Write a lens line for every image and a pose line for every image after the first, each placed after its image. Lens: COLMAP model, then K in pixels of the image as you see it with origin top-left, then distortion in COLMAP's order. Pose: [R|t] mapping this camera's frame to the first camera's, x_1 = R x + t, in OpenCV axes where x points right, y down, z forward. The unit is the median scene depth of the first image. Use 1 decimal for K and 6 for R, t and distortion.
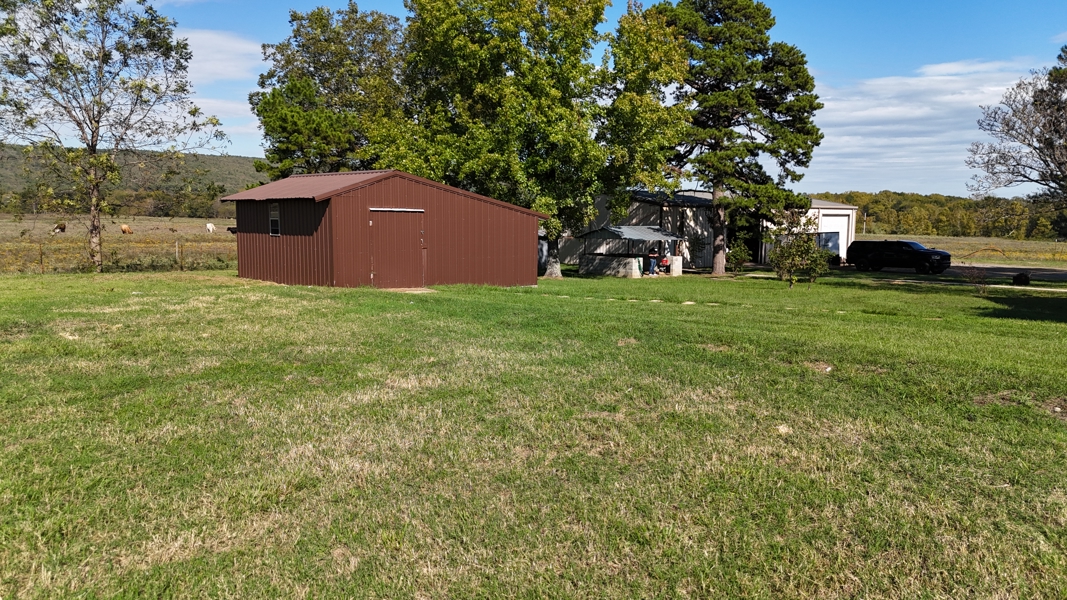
lens RADIAL K [[760.6, 0, 533.5], [0, 760.6, 300.0], [0, 0, 1]] dist [0.006131, -0.024412]
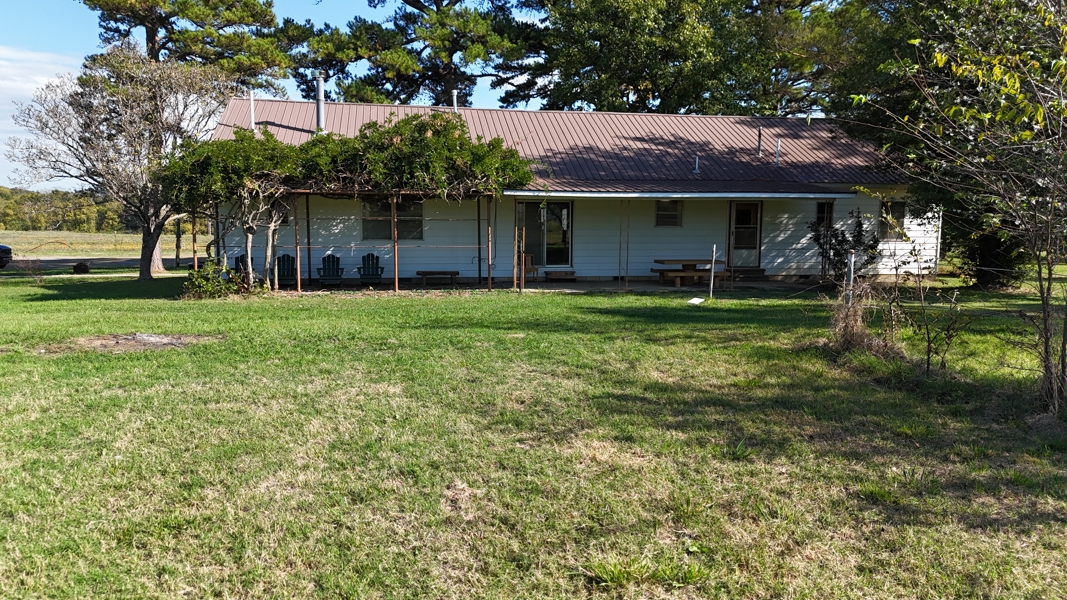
lens RADIAL K [[760.6, 0, 533.5], [0, 760.6, 300.0], [0, 0, 1]] dist [0.006131, -0.024412]
pose [[0.460951, -0.099258, 0.881857, -0.025982], [0.092100, 0.993710, 0.063707, 0.016079], [-0.882633, 0.051853, 0.467193, -0.127178]]
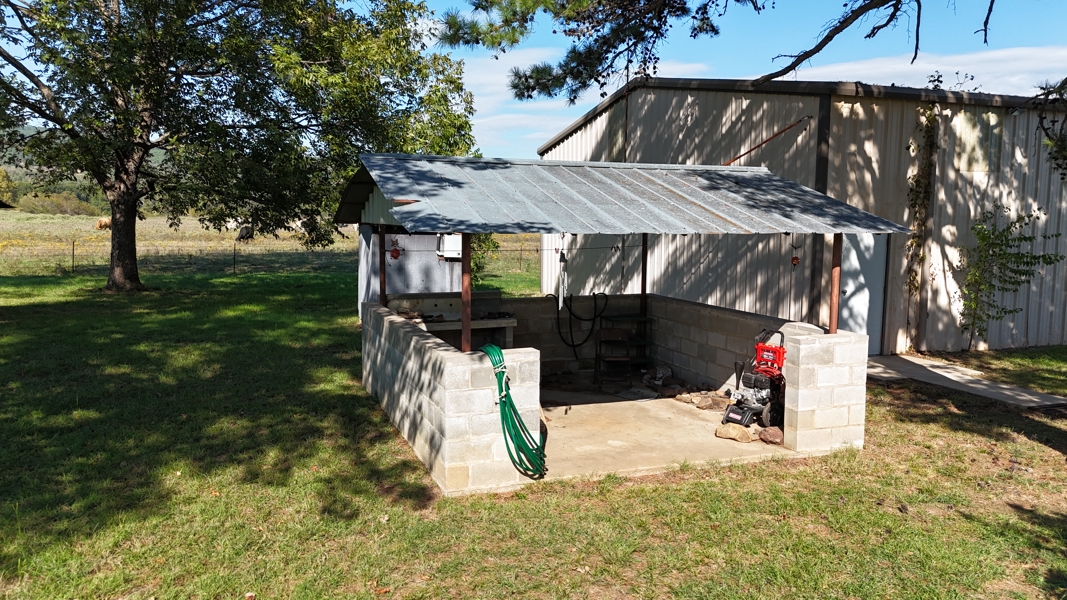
lens RADIAL K [[760.6, 0, 533.5], [0, 760.6, 300.0], [0, 0, 1]] dist [0.006131, -0.024412]
pose [[0.931648, 0.033796, -0.361786, 0.168705], [-0.035011, 0.999382, 0.003198, -0.056415], [0.361670, 0.009687, 0.932256, 0.735037]]
